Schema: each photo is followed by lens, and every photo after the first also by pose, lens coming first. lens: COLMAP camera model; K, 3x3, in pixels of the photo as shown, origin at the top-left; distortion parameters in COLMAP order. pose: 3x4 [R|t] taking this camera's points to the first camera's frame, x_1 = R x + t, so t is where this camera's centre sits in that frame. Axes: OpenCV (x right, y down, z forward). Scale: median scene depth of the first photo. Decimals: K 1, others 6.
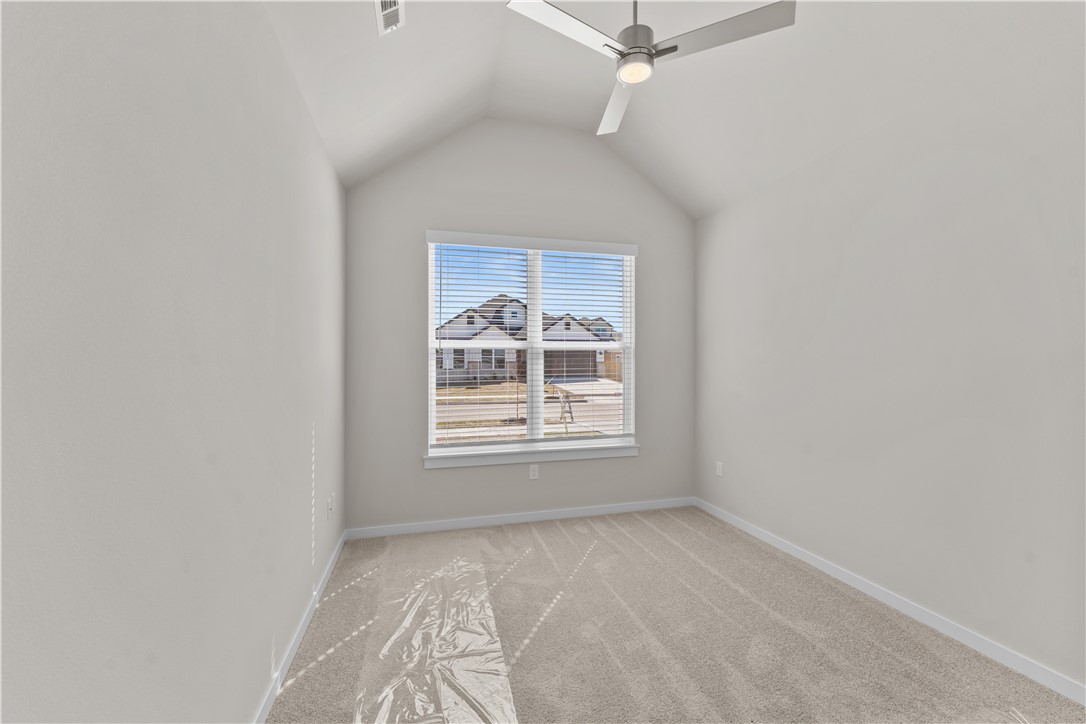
lens RADIAL K [[441.8, 0, 535.6], [0, 441.8, 363.6], [0, 0, 1]] dist [0.000038, -0.001089]
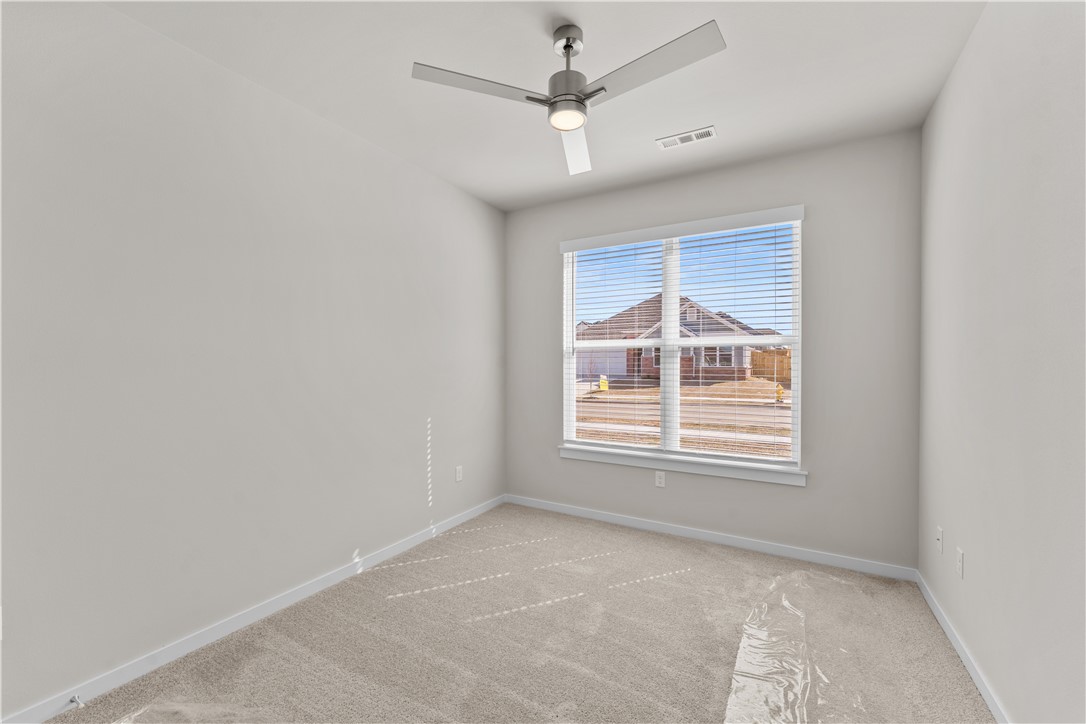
lens RADIAL K [[441.8, 0, 531.1], [0, 441.8, 361.4], [0, 0, 1]] dist [0.000038, -0.001089]
pose [[0.698148, 0.002102, -0.715950, 0.453348], [-0.002355, 0.999997, 0.000640, -0.002314], [0.715949, 0.001239, 0.698151, 0.152466]]
